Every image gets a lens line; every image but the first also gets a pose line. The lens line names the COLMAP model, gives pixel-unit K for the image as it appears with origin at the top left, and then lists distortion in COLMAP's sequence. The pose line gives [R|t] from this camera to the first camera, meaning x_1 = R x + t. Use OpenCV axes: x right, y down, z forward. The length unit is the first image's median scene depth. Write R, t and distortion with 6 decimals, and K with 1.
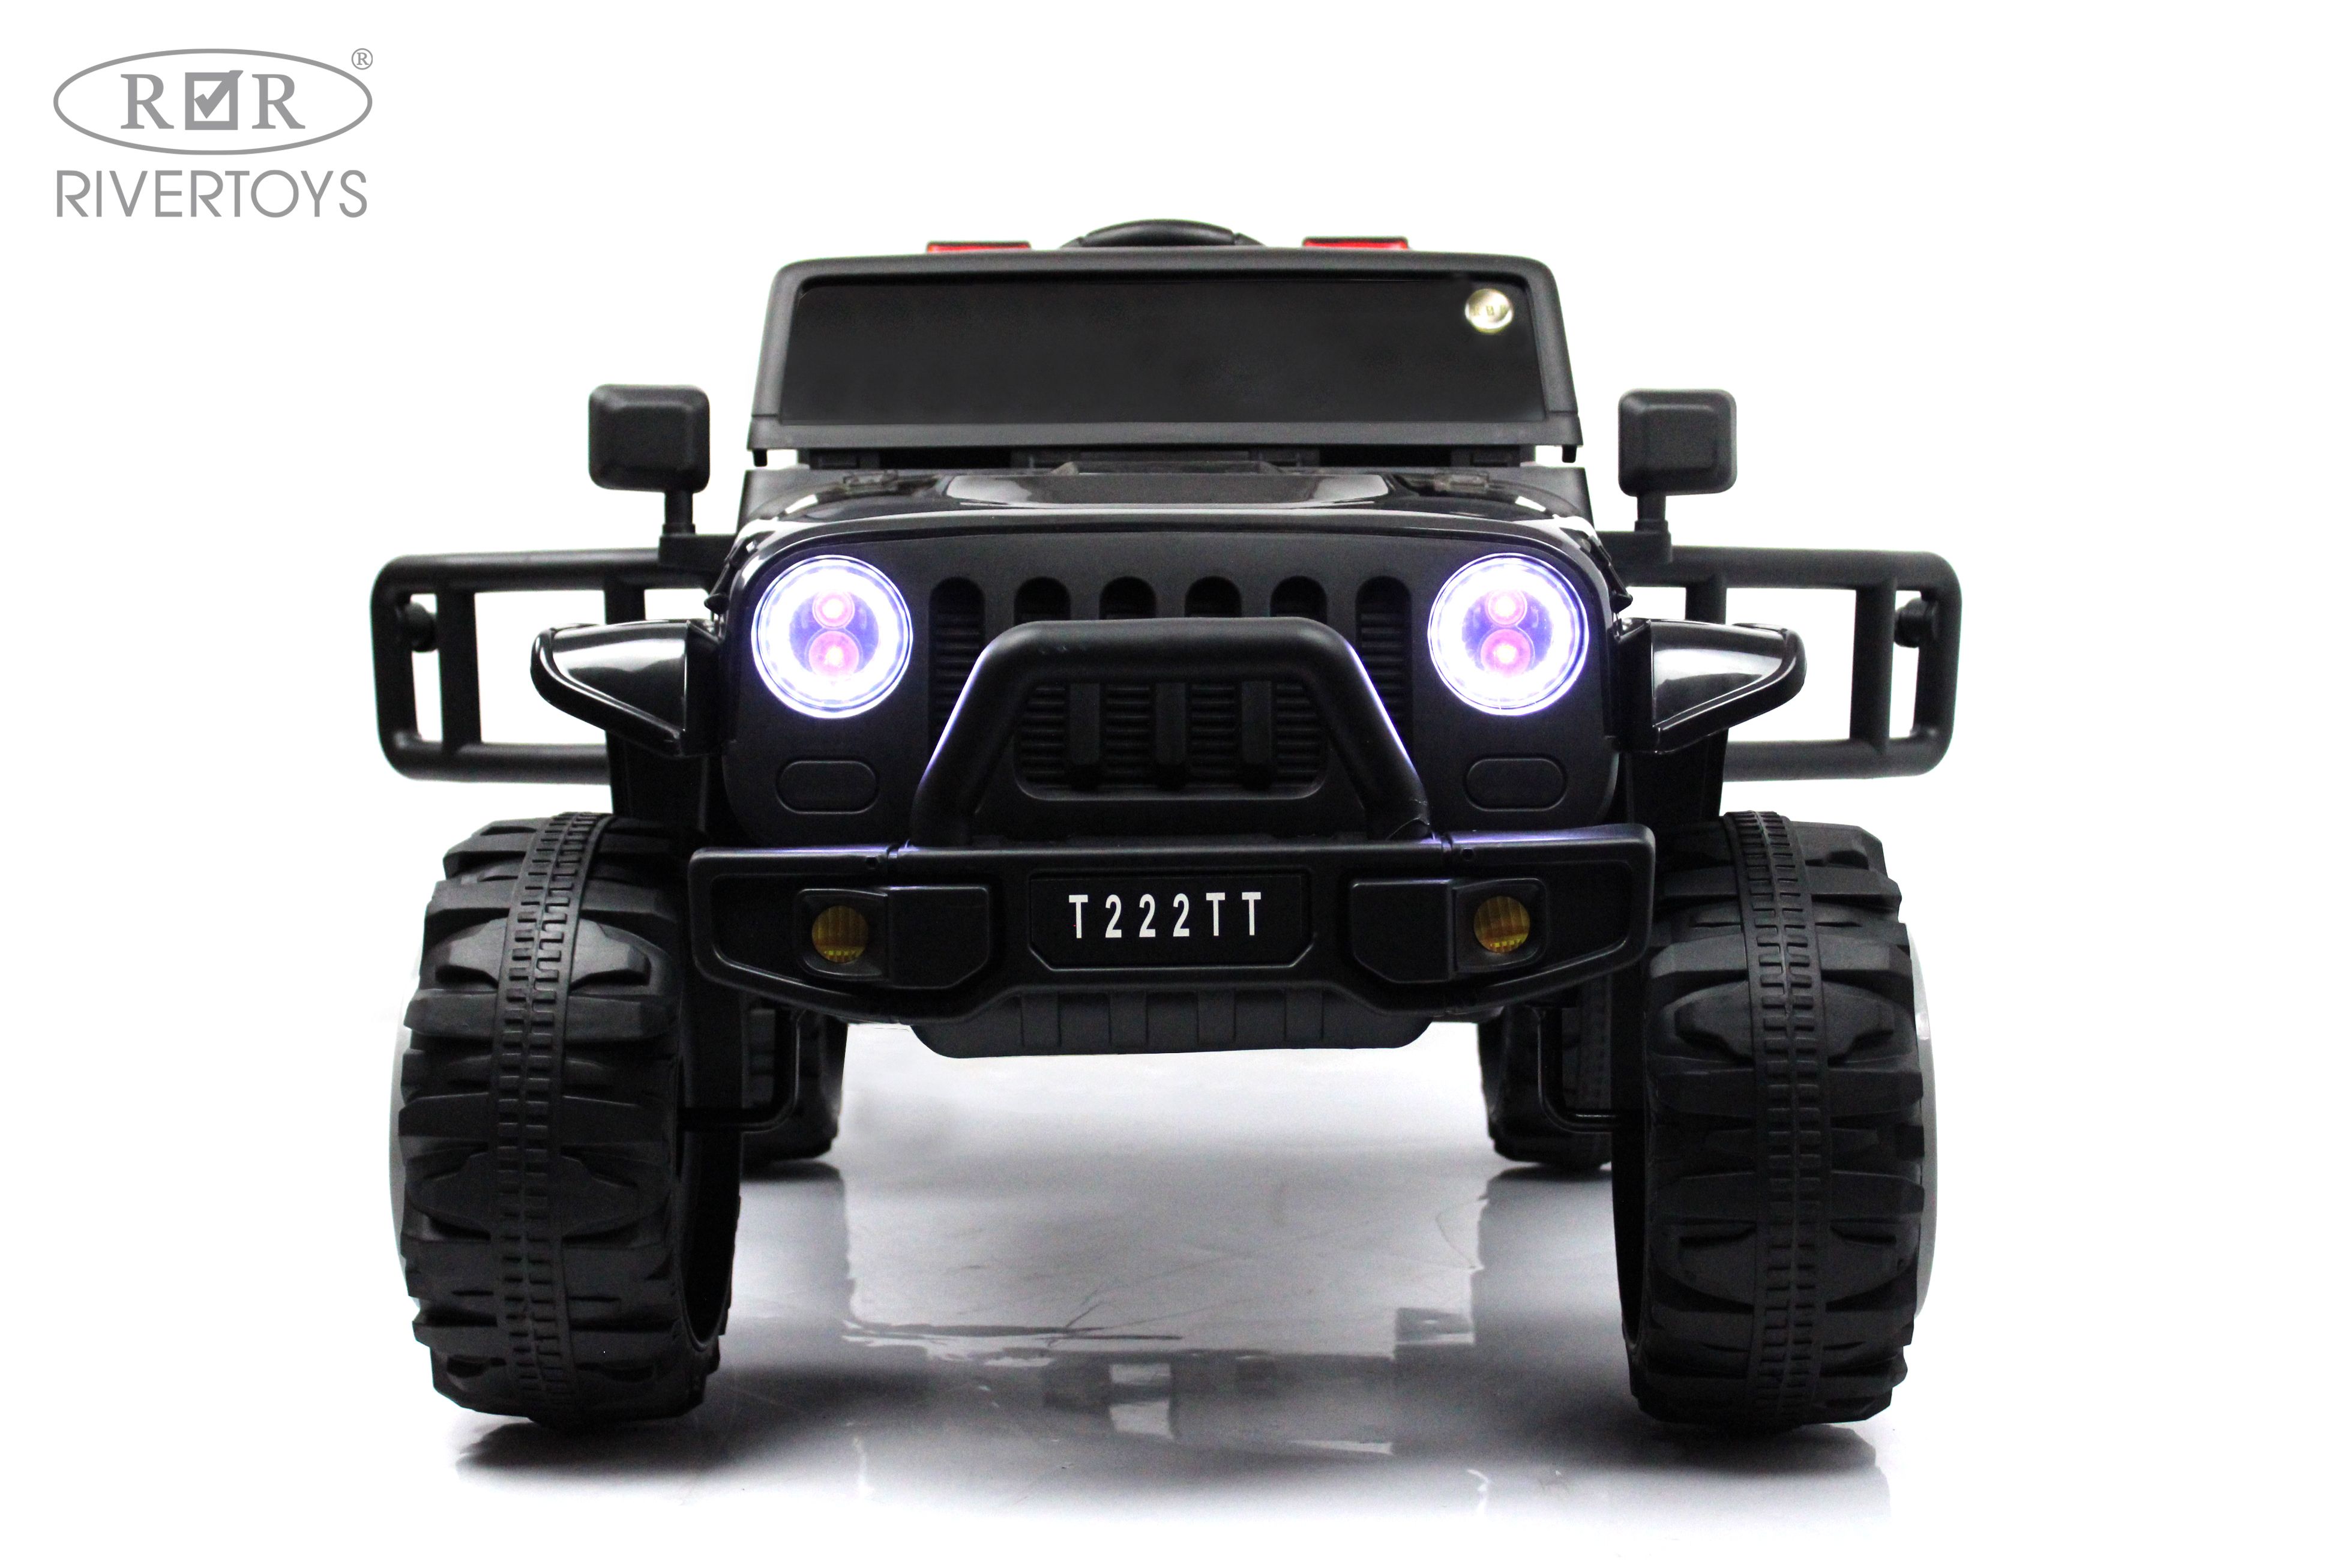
lens RADIAL K [[3467.5, 0, 1217.3], [0, 3467.5, 784.9], [0, 0, 1]] dist [0.125323, 0.000000]
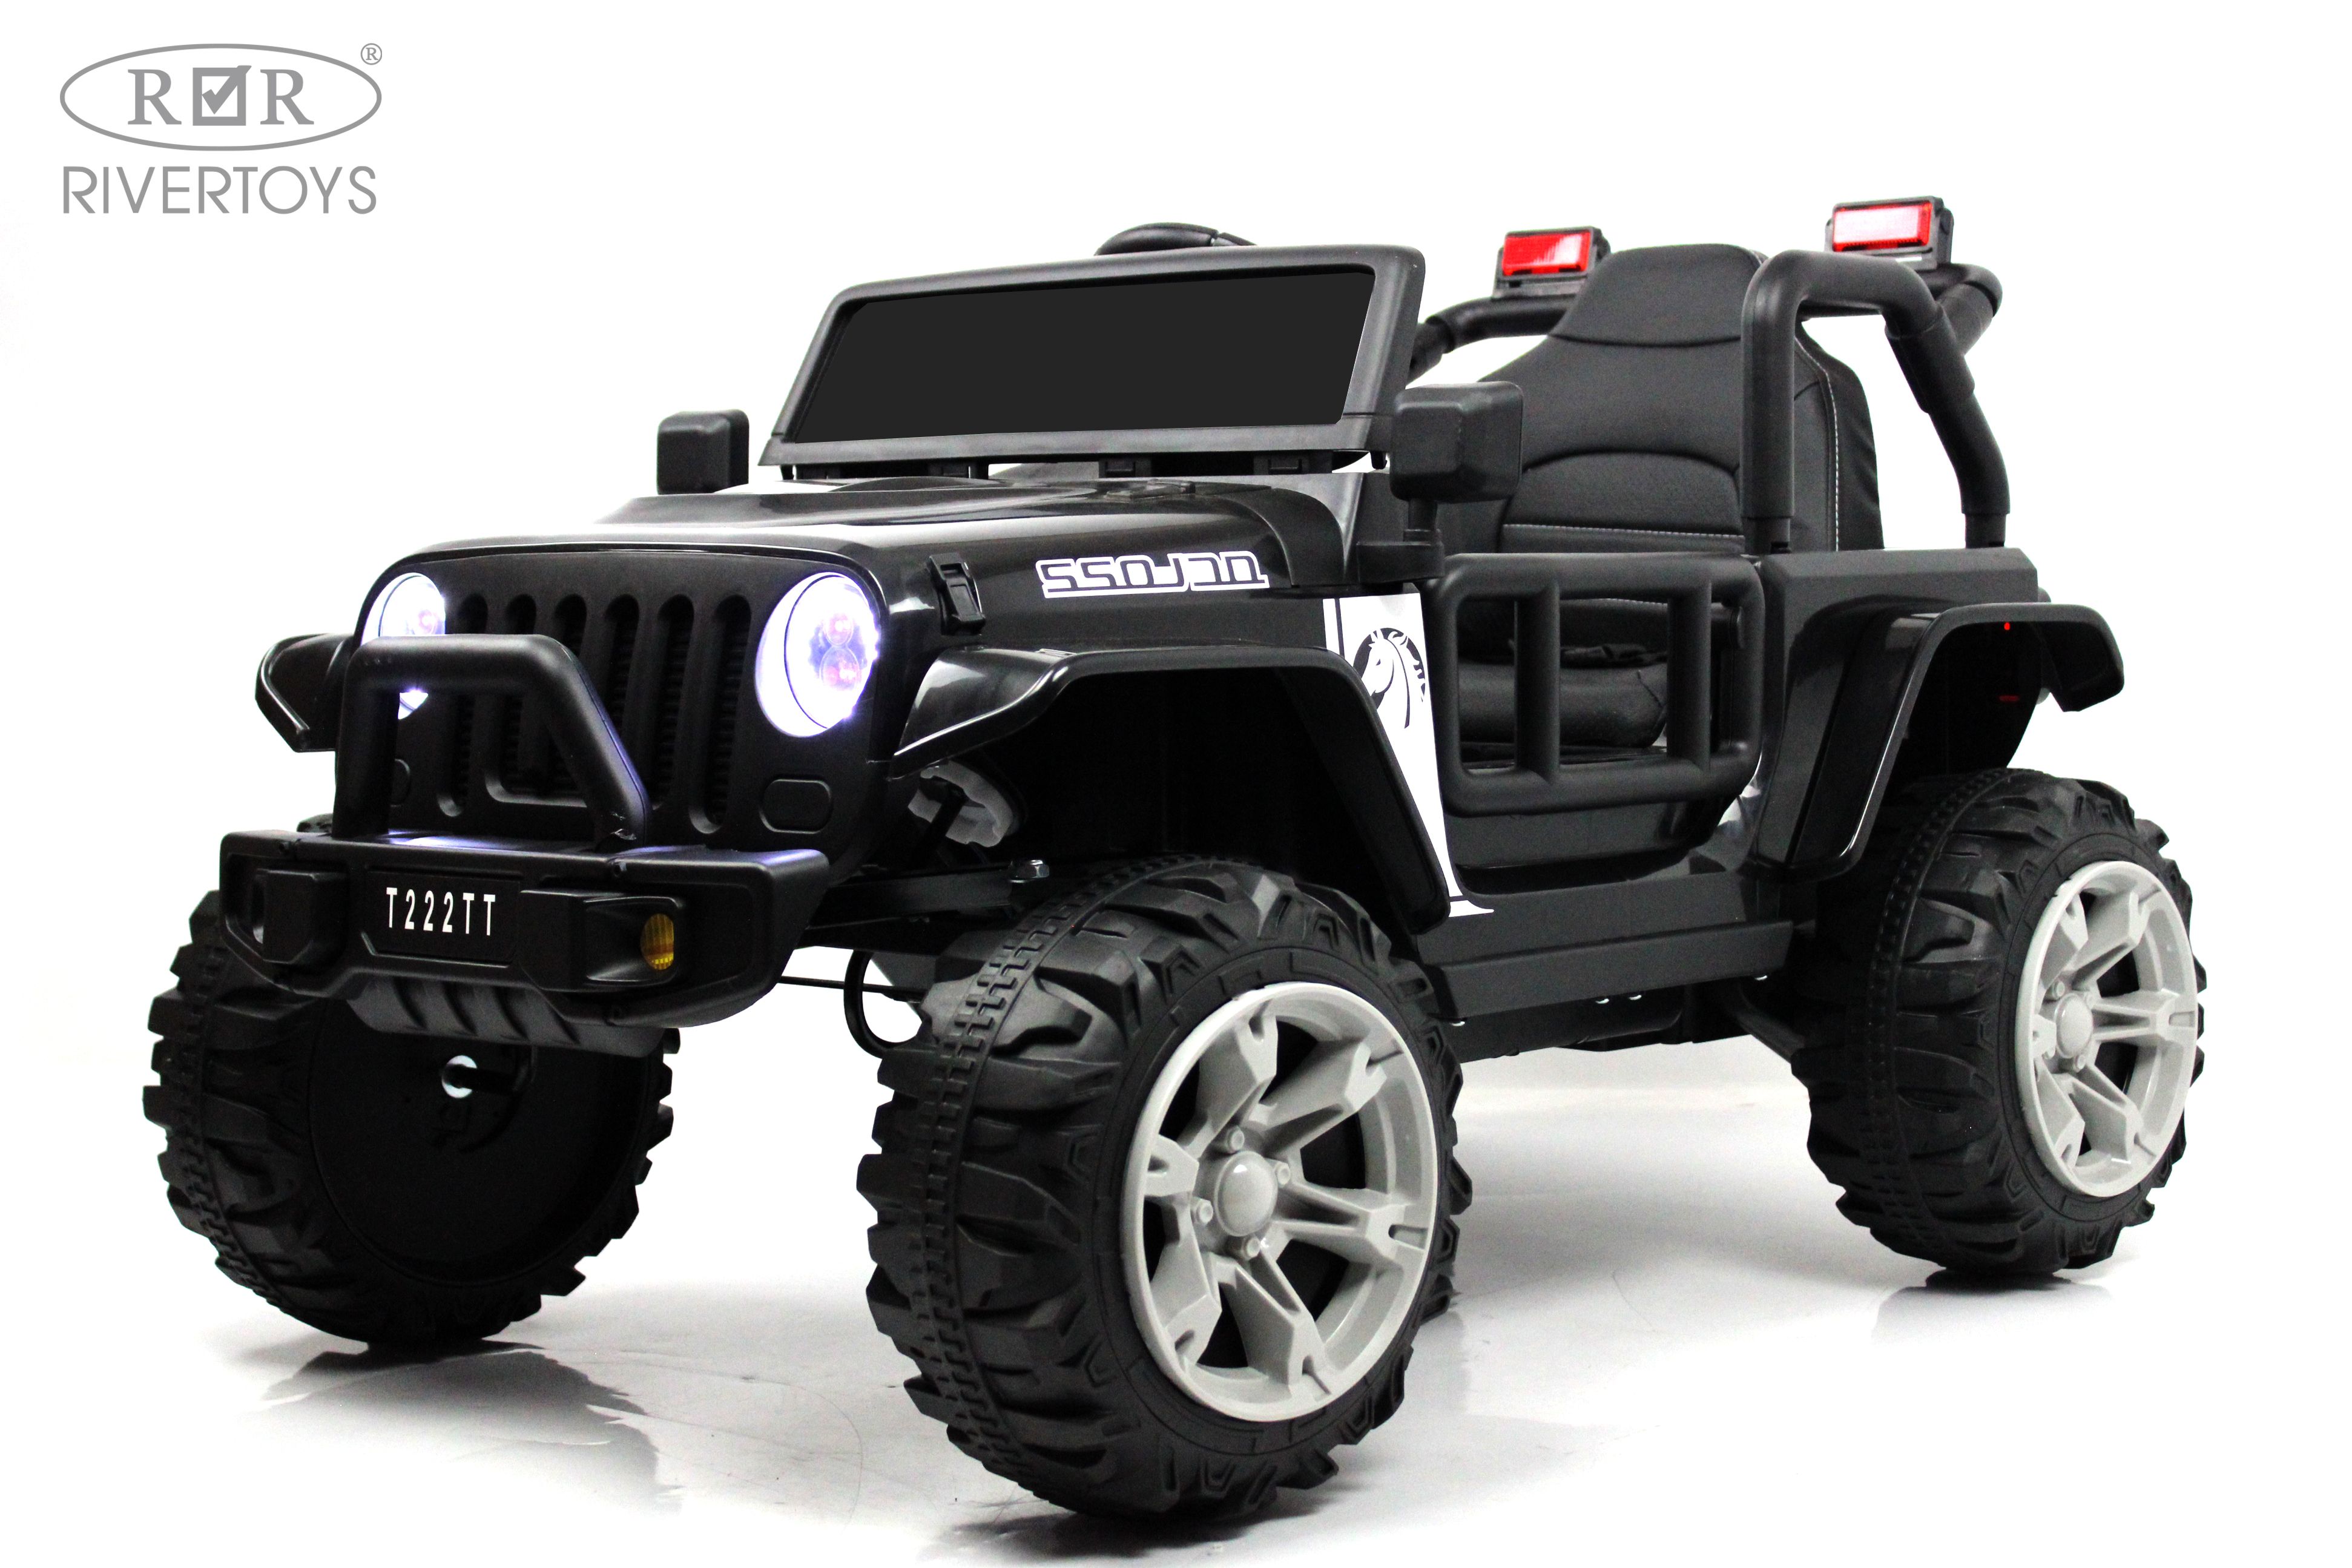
lens RADIAL K [[3873.0, 0, 1182.2], [0, 3873.0, 786.6], [0, 0, 1]] dist [-0.002595, 0.000000]
pose [[0.726021, 0.038777, -0.686578, 0.916534], [-0.039666, 0.999108, 0.014484, -0.025842], [0.686528, 0.016719, 0.726911, 0.270870]]
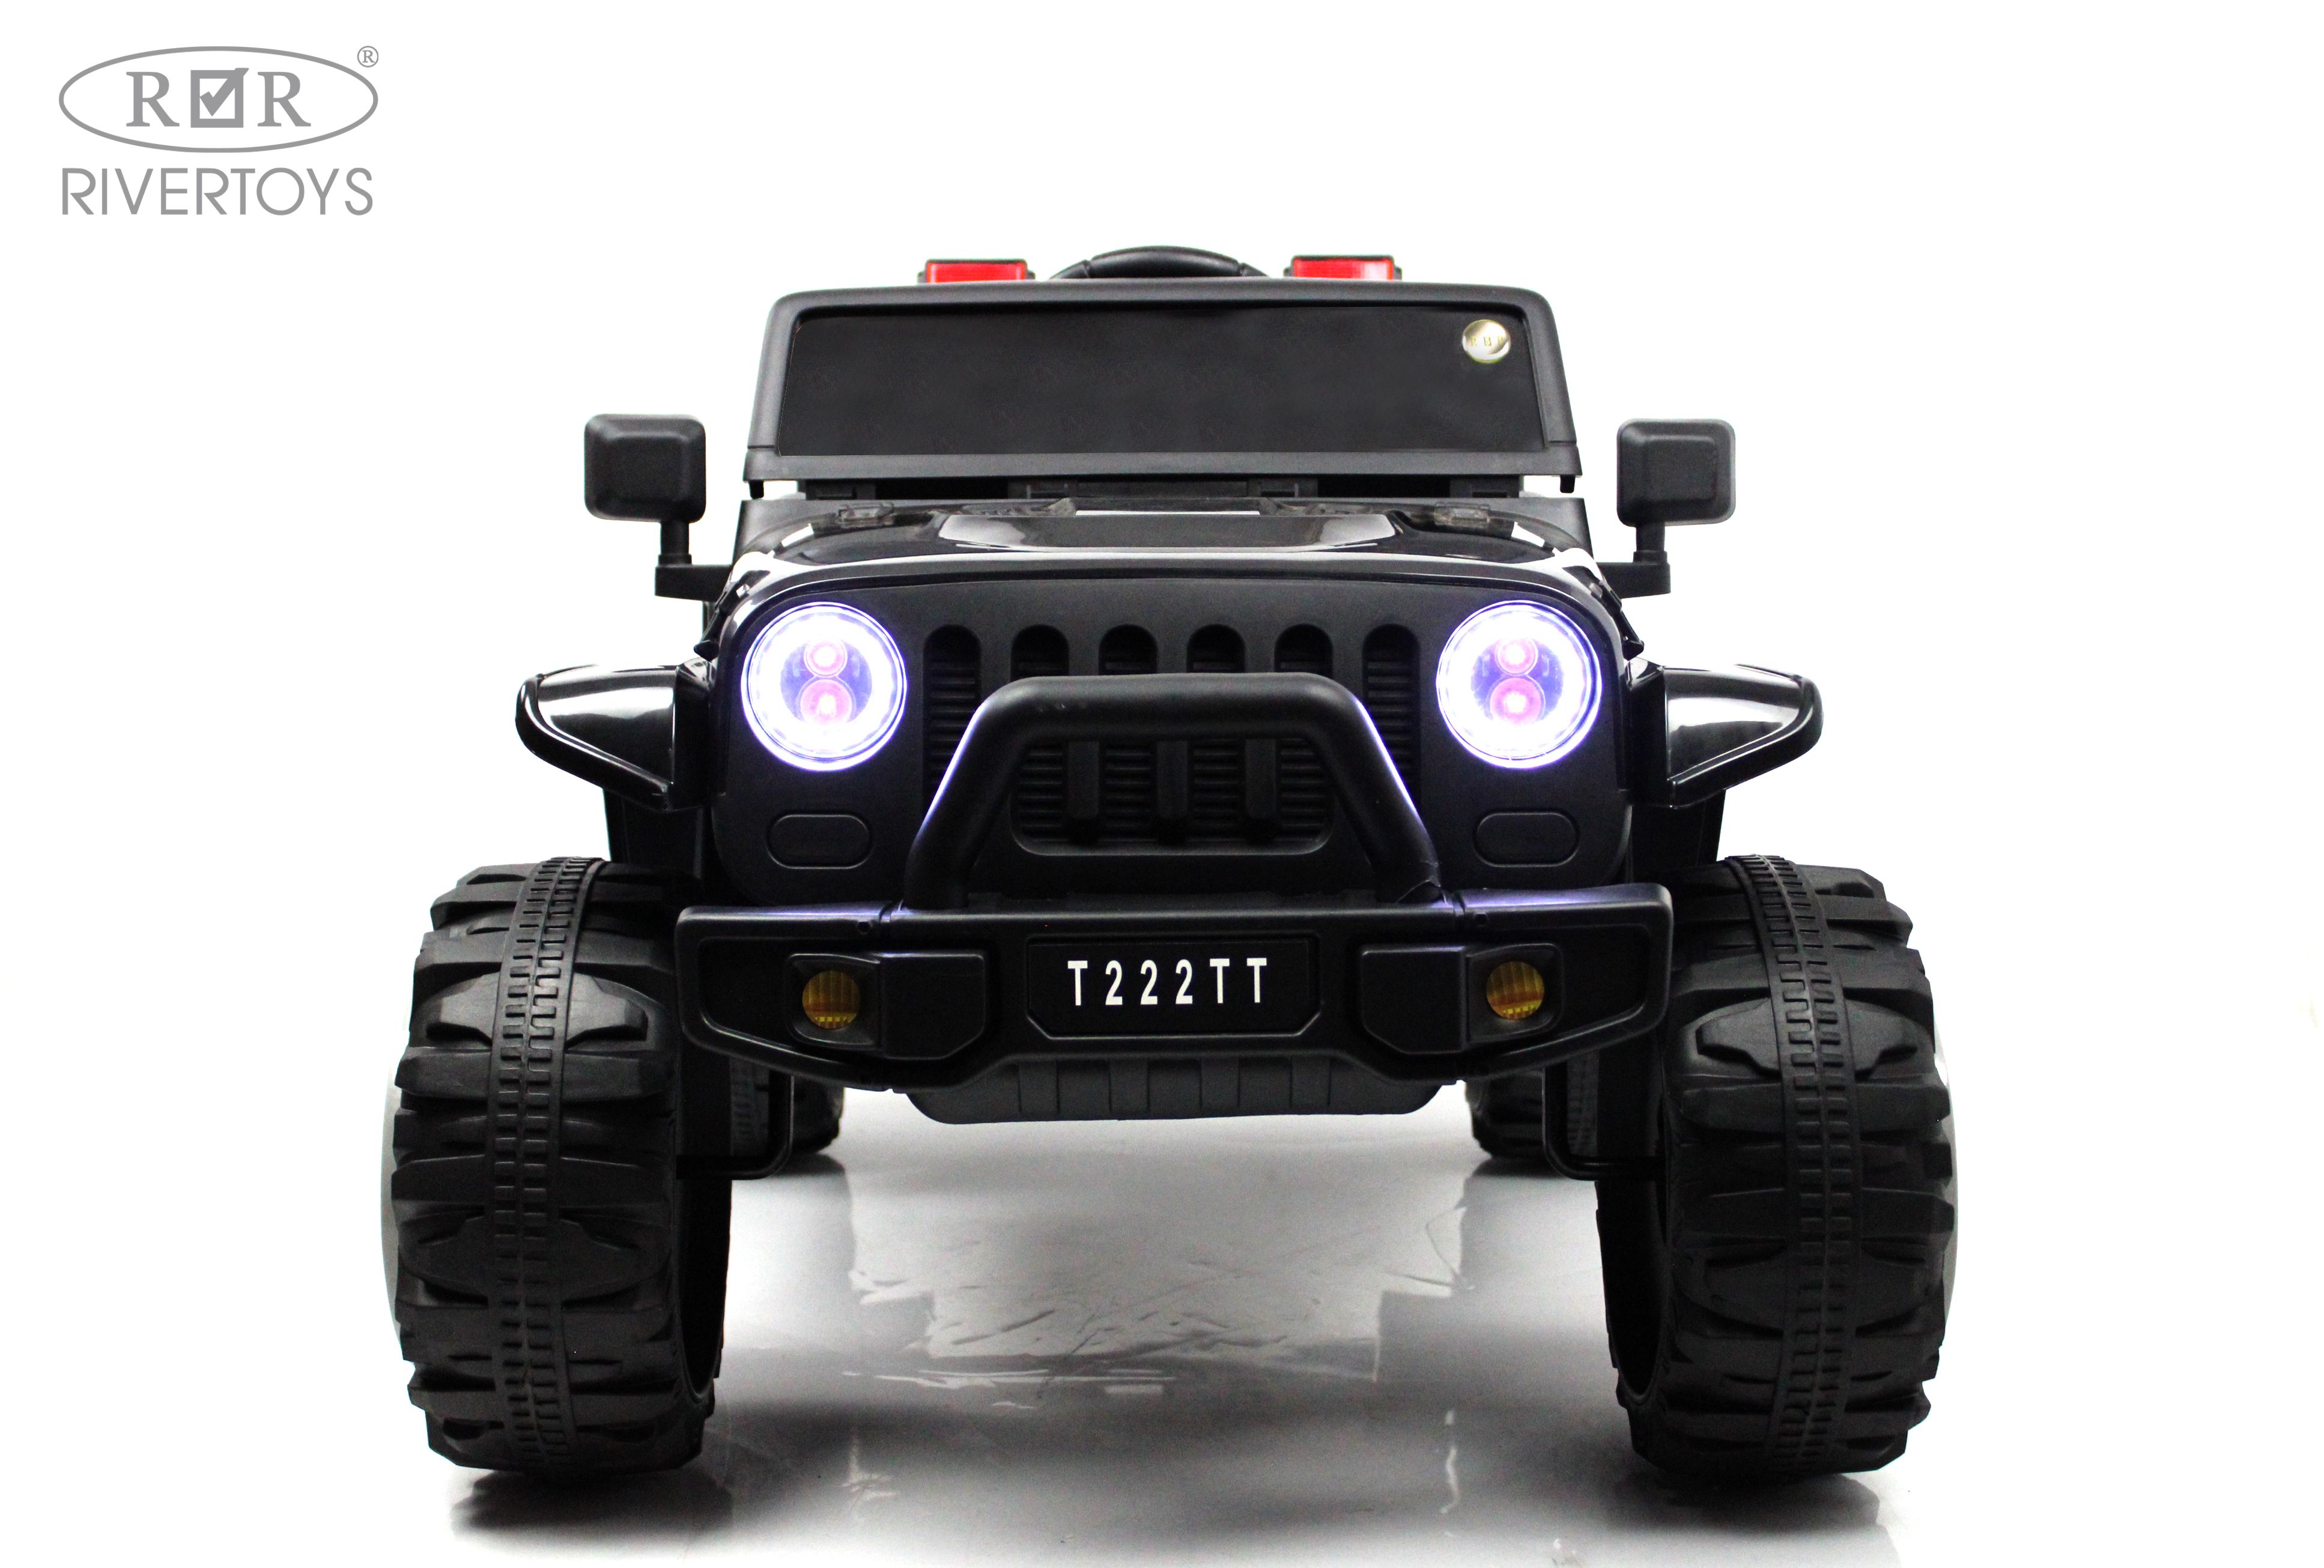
lens RADIAL K [[3103.8, 0, 1164.0], [0, 3103.8, 793.1], [0, 0, 1]] dist [-0.082691, 0.000000]
pose [[0.999959, -0.000422, -0.009054, -0.007673], [0.000642, 0.999704, 0.024321, -0.033850], [0.009041, -0.024326, 0.999663, 0.130940]]
